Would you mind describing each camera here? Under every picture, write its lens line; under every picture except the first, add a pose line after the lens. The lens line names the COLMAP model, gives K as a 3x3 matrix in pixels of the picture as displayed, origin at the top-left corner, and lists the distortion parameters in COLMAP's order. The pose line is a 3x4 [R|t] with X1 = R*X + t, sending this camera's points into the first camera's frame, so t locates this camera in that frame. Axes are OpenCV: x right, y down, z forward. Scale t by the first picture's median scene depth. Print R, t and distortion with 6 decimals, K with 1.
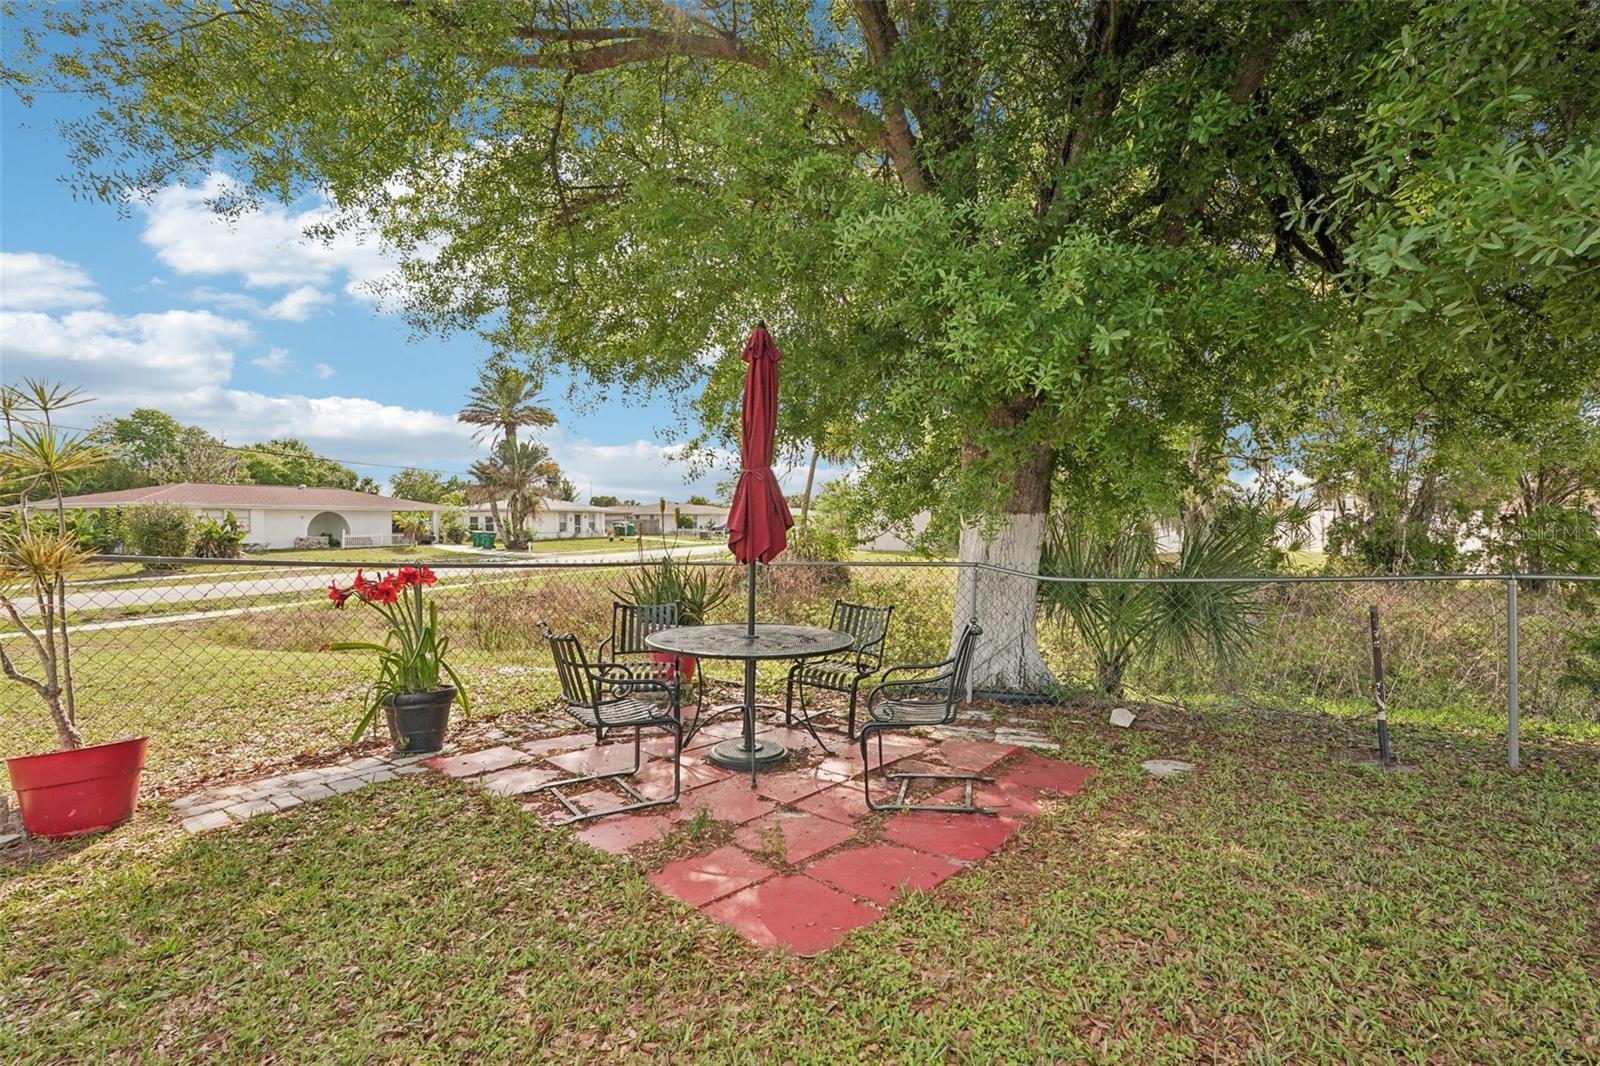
lens RADIAL K [[725.0, 0, 797.6], [0, 725.0, 530.7], [0, 0, 1]] dist [-0.003363, 0.000392]
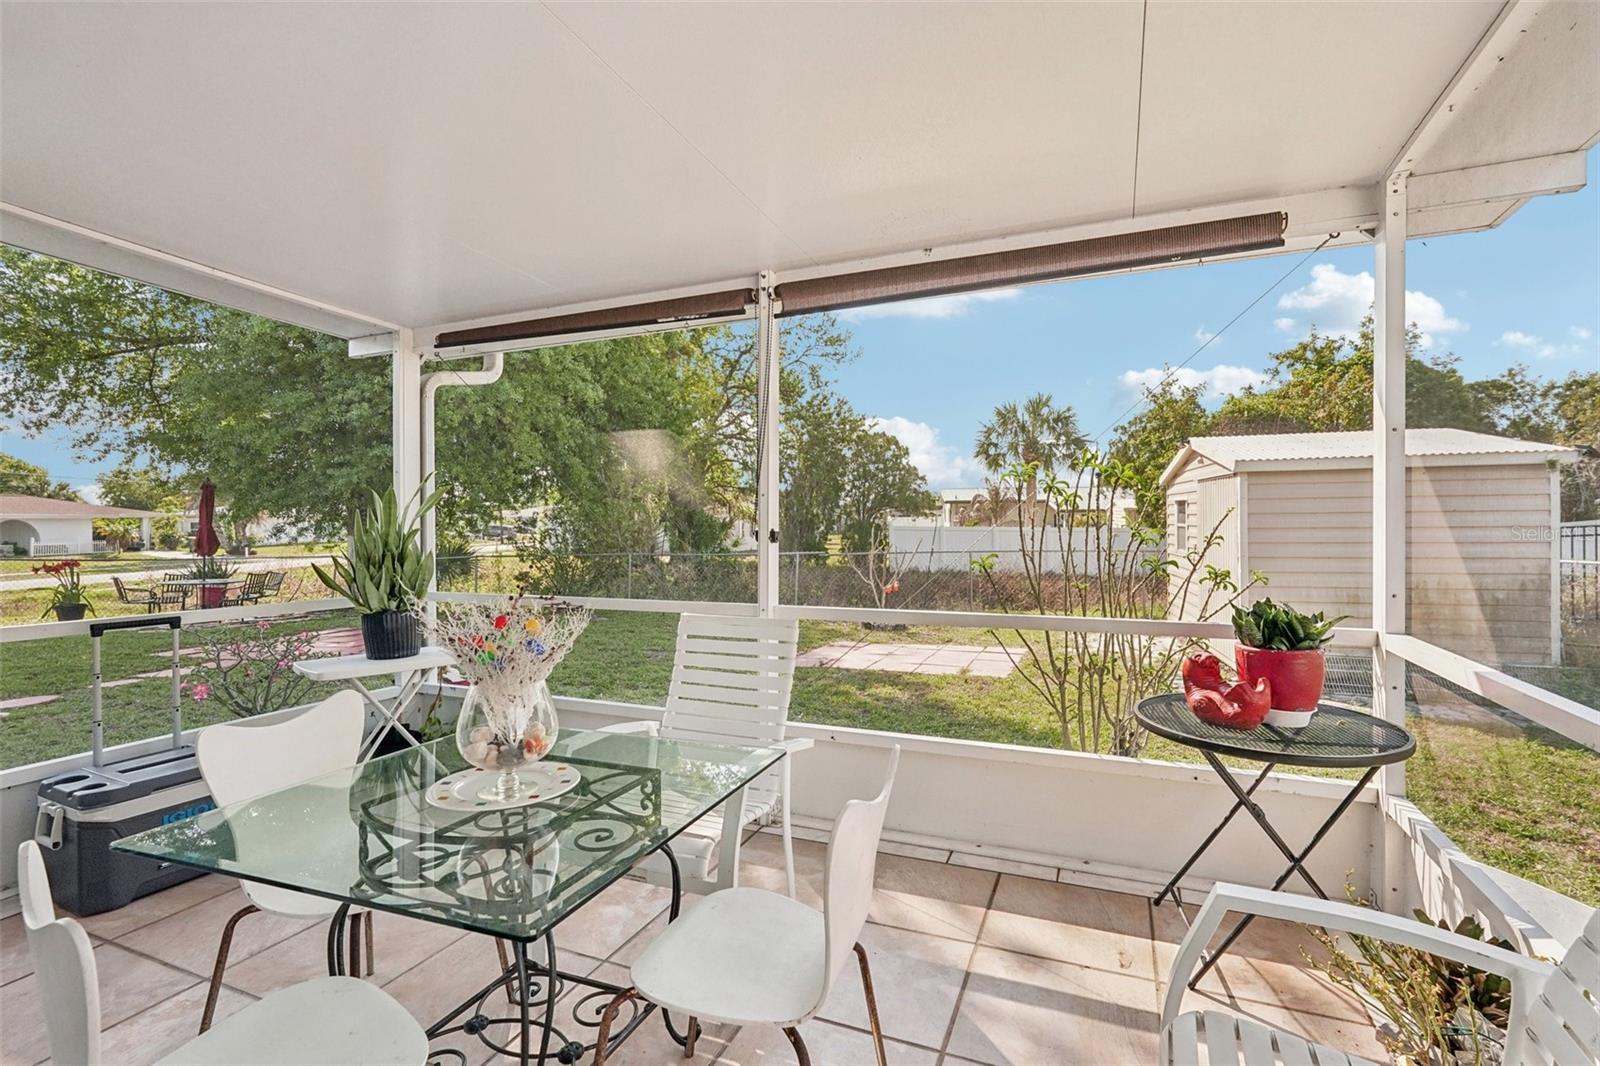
lens RADIAL K [[725.0, 0, 800.9], [0, 725.0, 529.9], [0, 0, 1]] dist [-0.003363, 0.000392]
pose [[0.967245, -0.008432, 0.253703, 0.124696], [0.008555, 0.999963, 0.000617, -0.003521], [-0.253699, 0.001573, 0.967282, -0.200320]]
